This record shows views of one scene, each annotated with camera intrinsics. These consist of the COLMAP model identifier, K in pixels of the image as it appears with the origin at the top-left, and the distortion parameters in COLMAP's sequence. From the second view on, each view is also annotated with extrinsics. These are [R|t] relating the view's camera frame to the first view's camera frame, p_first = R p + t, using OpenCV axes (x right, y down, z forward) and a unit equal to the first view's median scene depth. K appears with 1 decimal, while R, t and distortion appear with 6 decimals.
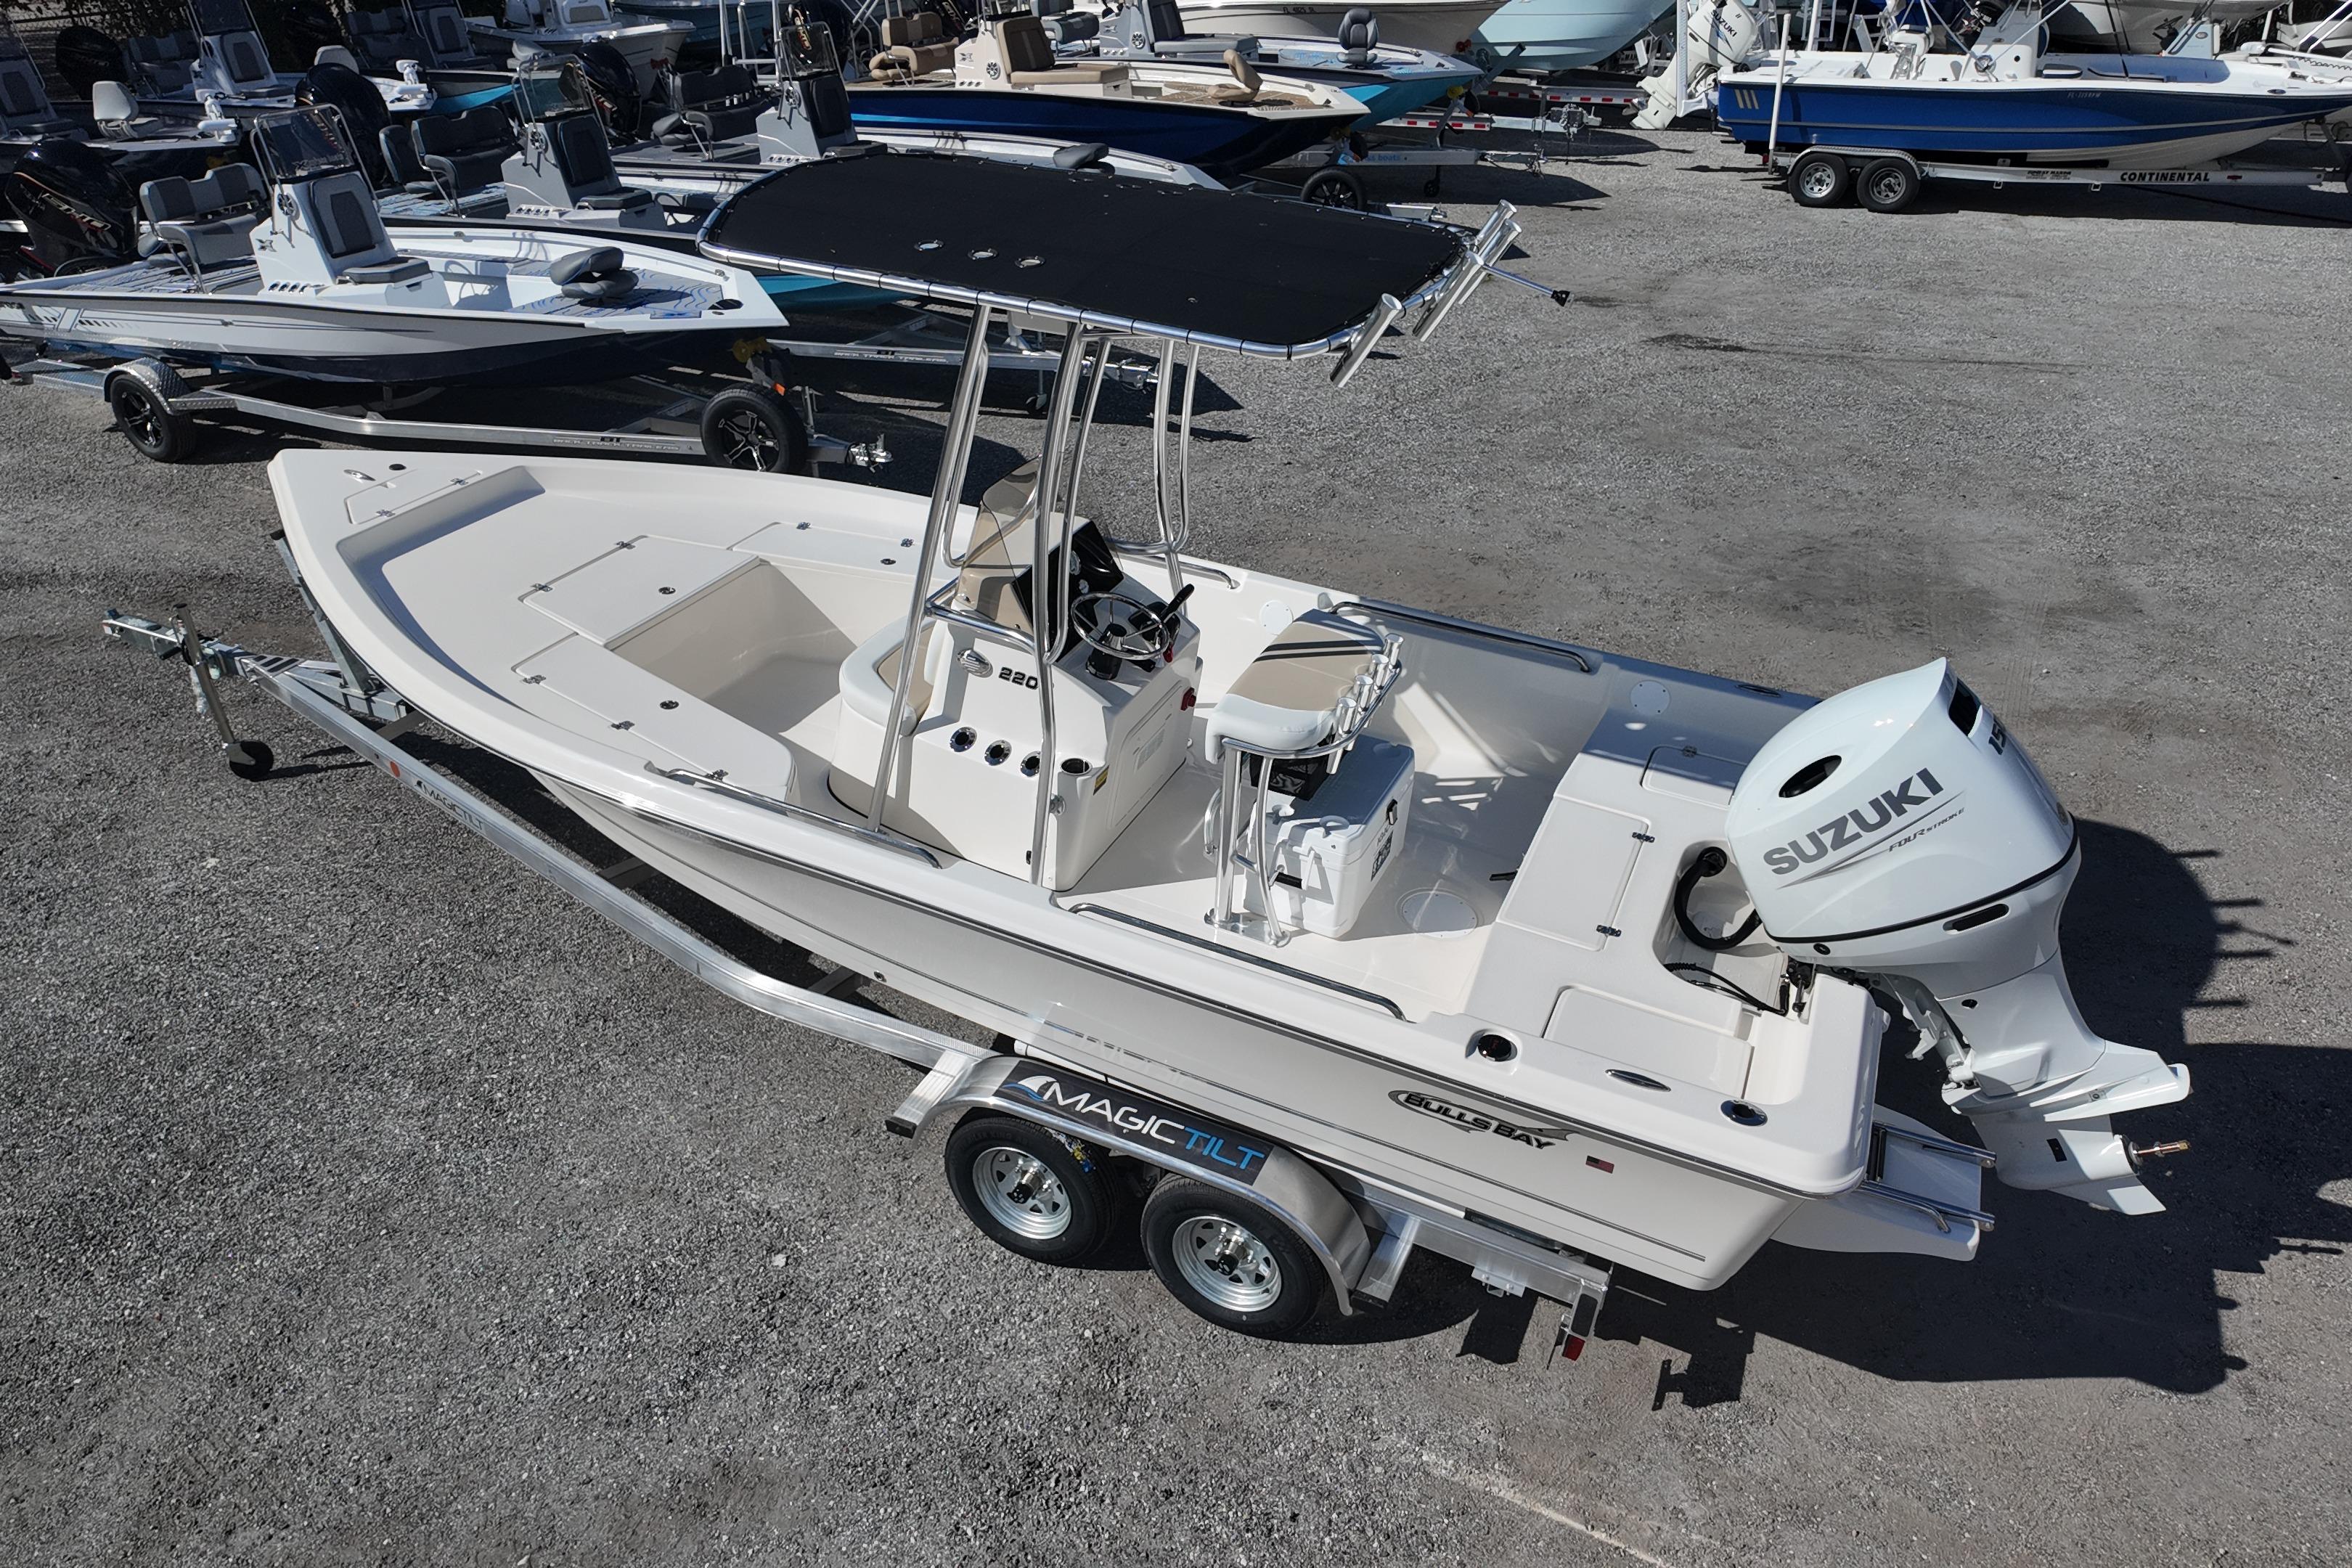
lens RADIAL K [[1615.2, 0, 1174.2], [0, 1615.2, 787.0], [0, 0, 1]] dist [0.081476, -0.104358]
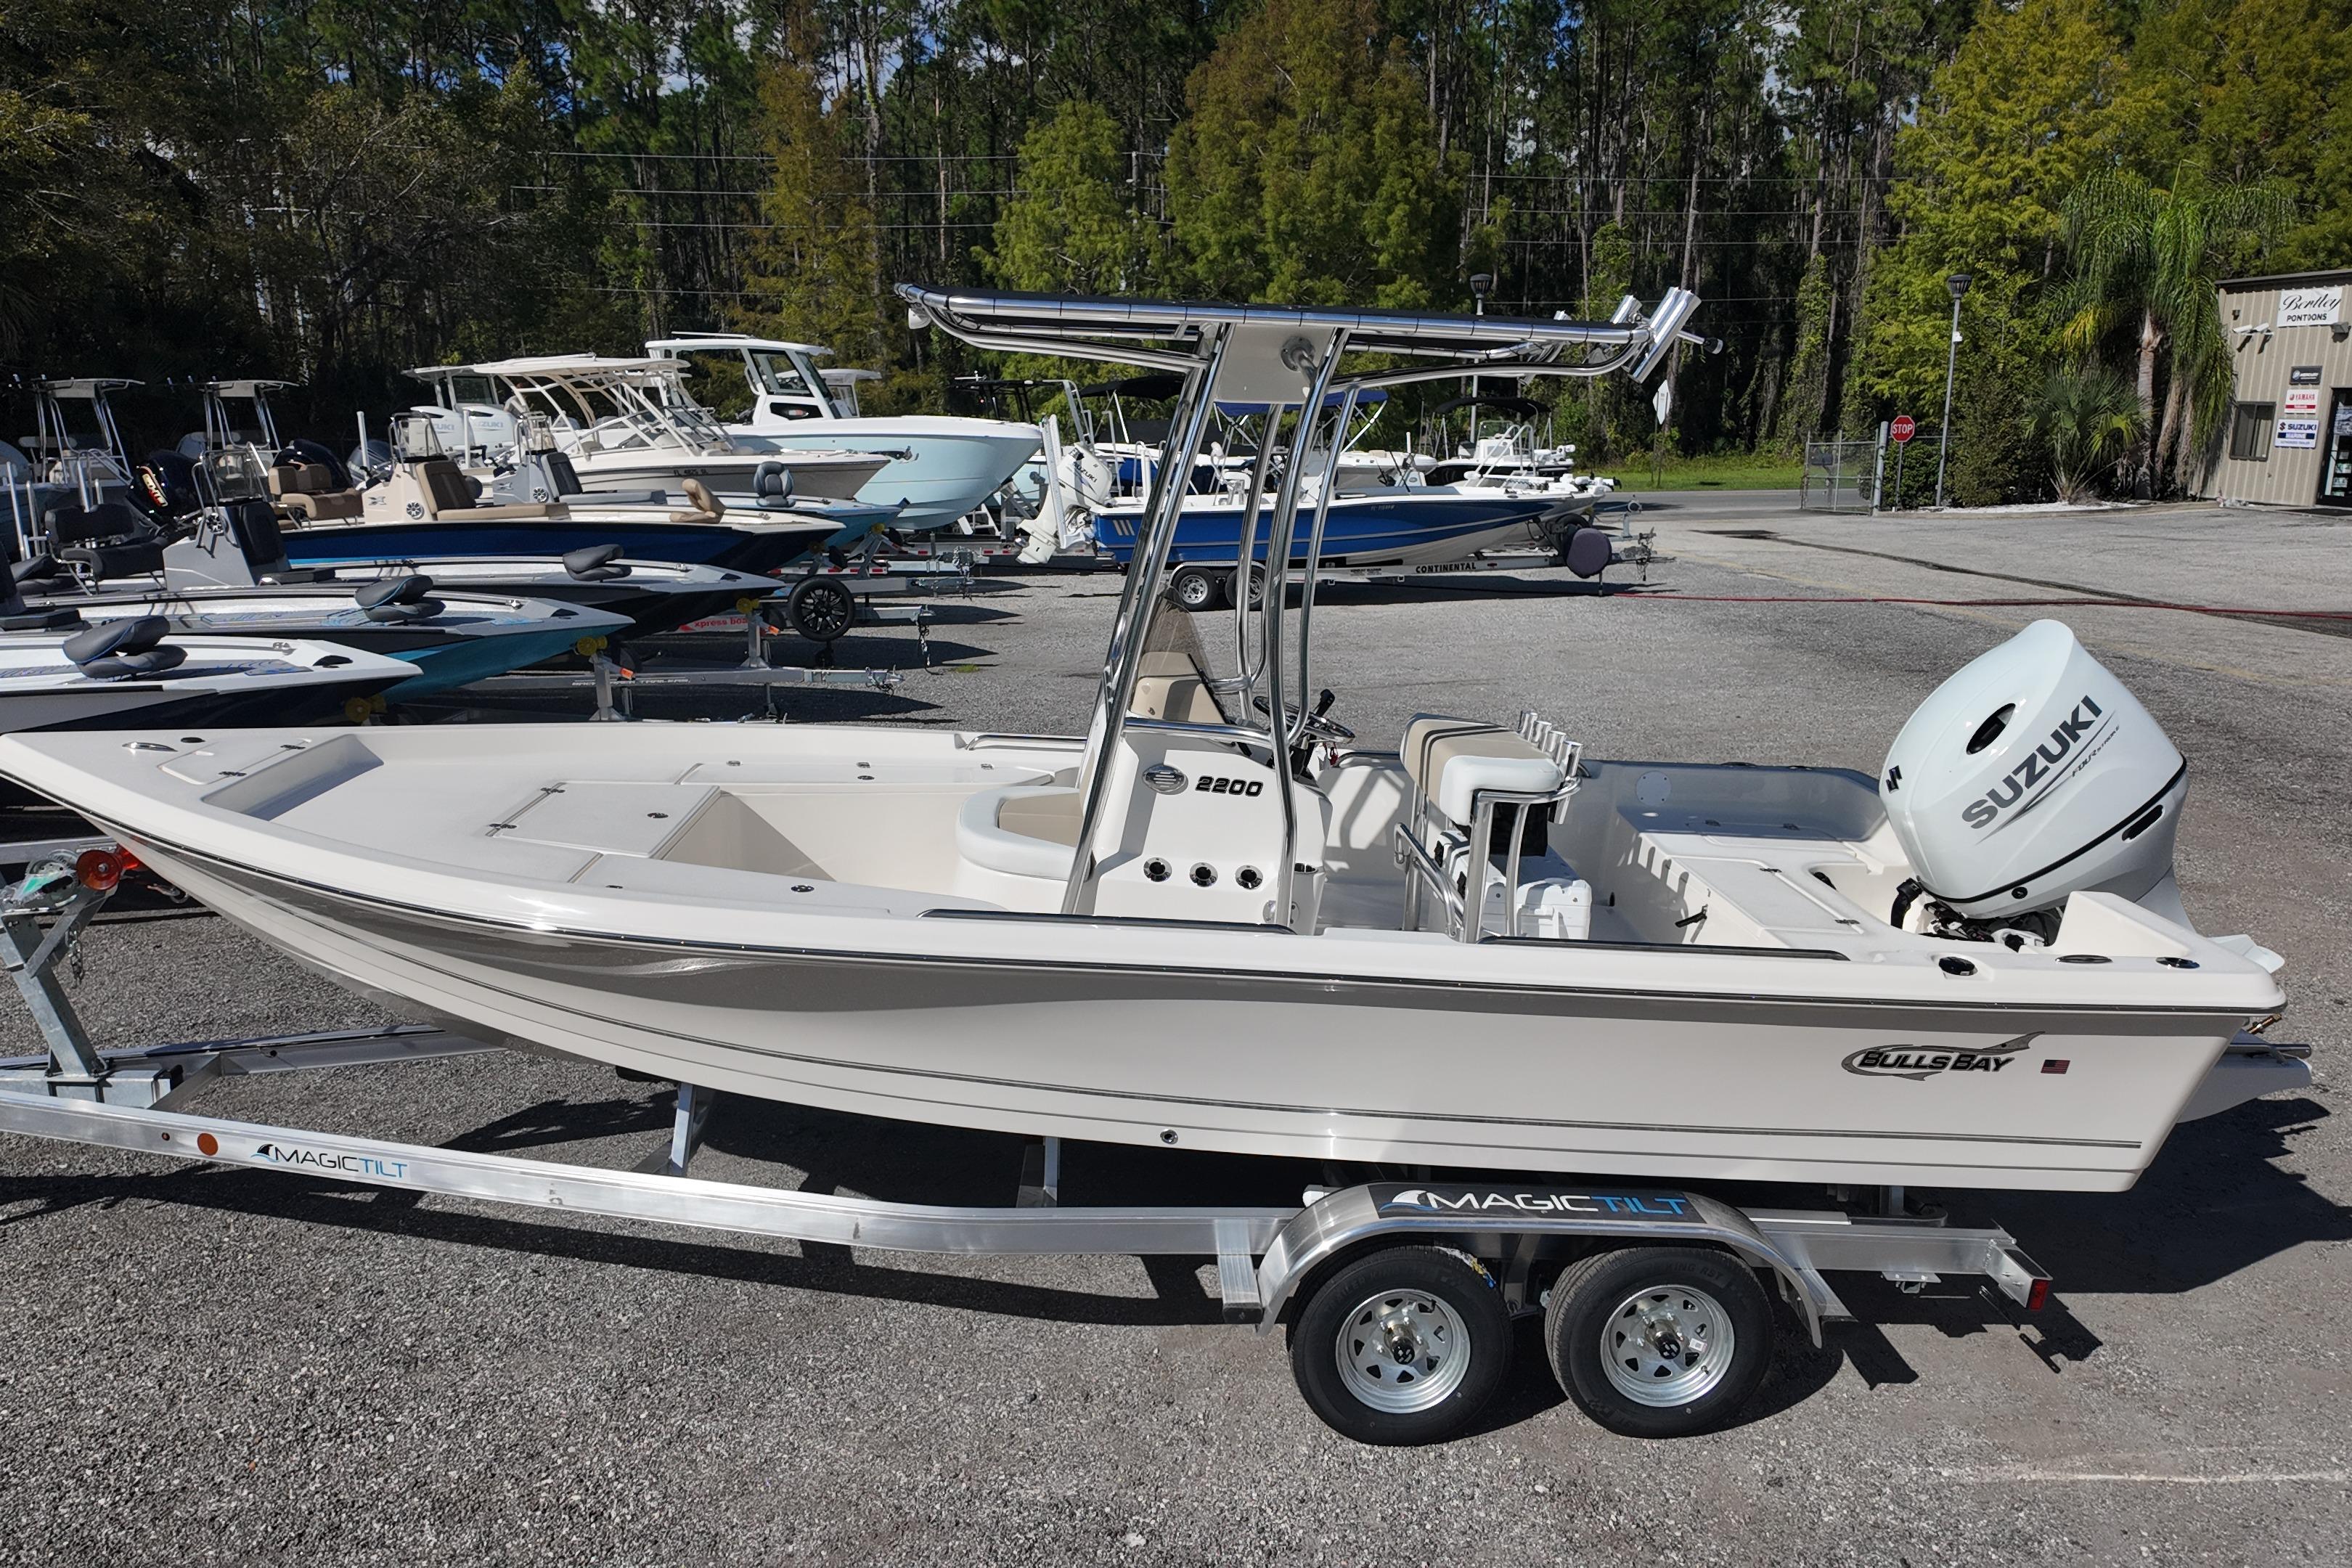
lens RADIAL K [[1626.6, 0, 1173.9], [0, 1626.6, 792.3], [0, 0, 1]] dist [0.042385, -0.049884]
pose [[0.888694, -0.104642, 0.446399, -0.533488], [0.233478, 0.941204, -0.244178, 0.154323], [-0.394601, 0.321224, 0.860874, 0.226523]]
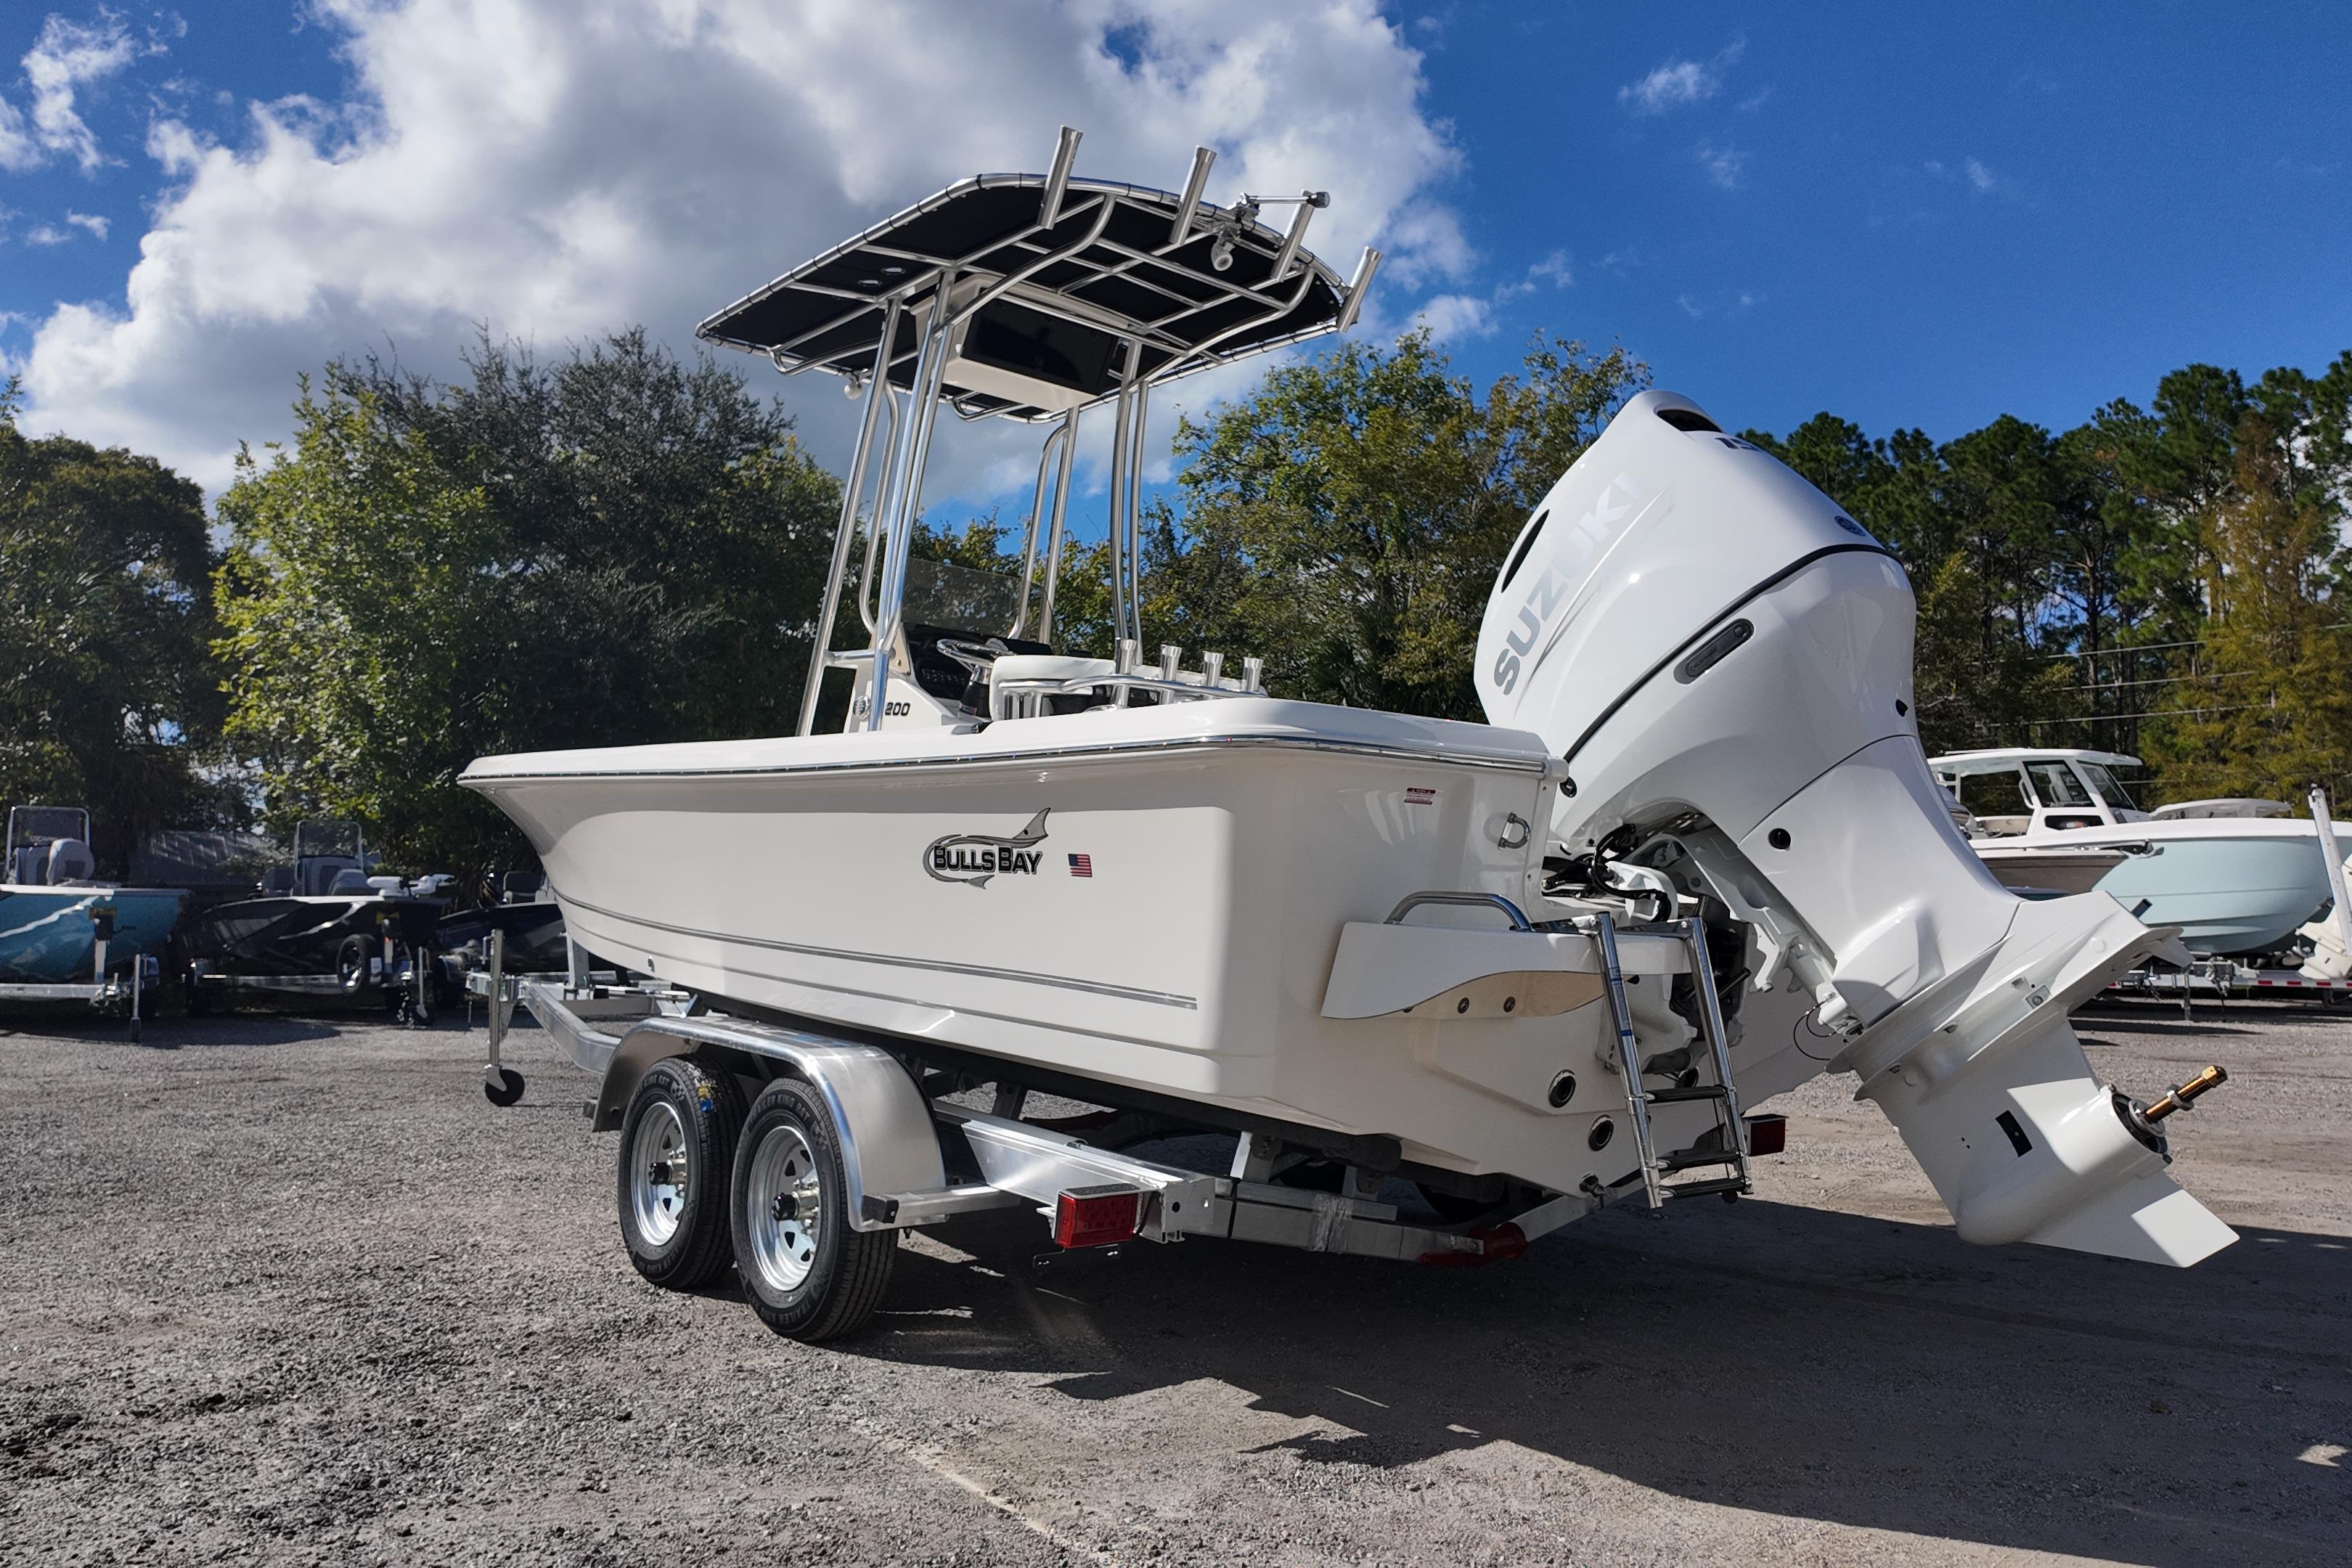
lens RADIAL K [[1630.4, 0, 1177.5], [0, 1630.4, 772.5], [0, 0, 1]] dist [0.054051, -0.061645]
pose [[0.901338, -0.034662, -0.431726, 0.494490], [-0.230206, 0.805994, -0.545325, 0.469675], [0.366871, 0.590908, 0.718494, 0.376151]]
